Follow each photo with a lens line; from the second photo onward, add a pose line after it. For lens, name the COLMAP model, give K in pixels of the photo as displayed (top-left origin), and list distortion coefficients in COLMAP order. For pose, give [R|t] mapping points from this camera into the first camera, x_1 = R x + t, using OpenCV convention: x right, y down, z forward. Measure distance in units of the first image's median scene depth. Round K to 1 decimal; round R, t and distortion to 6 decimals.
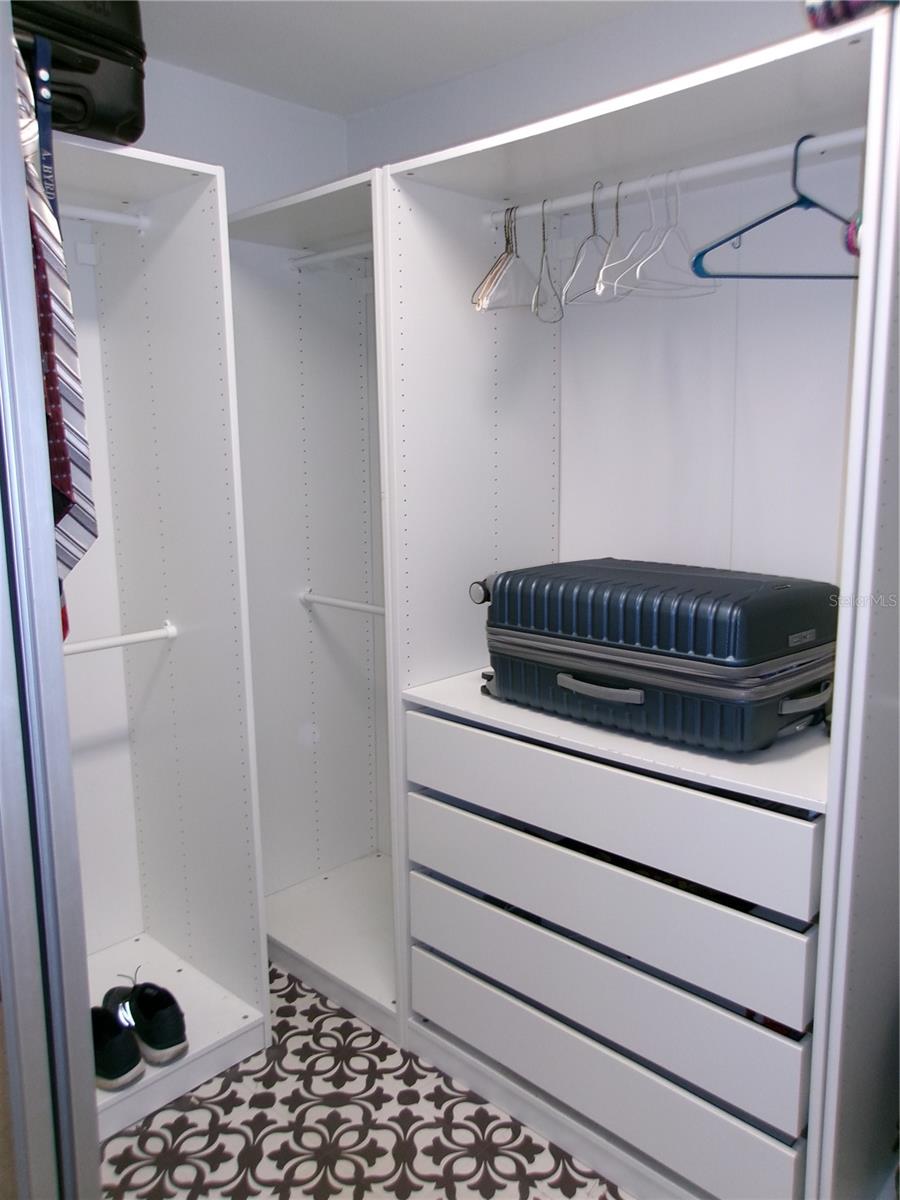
lens RADIAL K [[920.5, 0, 455.6], [0, 920.5, 591.5], [0, 0, 1]] dist [-0.028225, 0.049164]
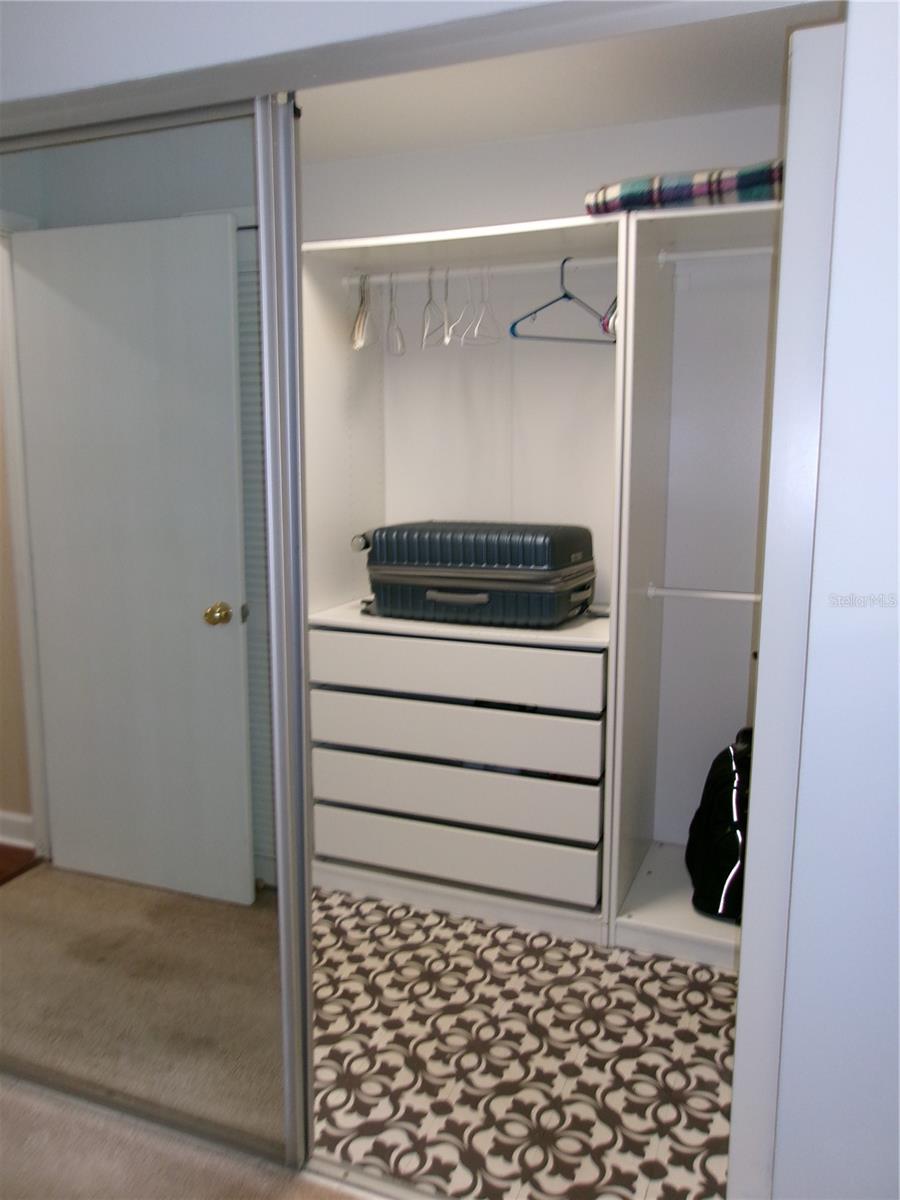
lens RADIAL K [[920.5, 0, 445.8], [0, 920.5, 607.4], [0, 0, 1]] dist [-0.028225, 0.049164]
pose [[0.920463, -0.046907, 0.388004, -0.466841], [0.051060, 0.998696, -0.000393, 0.123952], [-0.387479, 0.020173, 0.921658, -0.419772]]
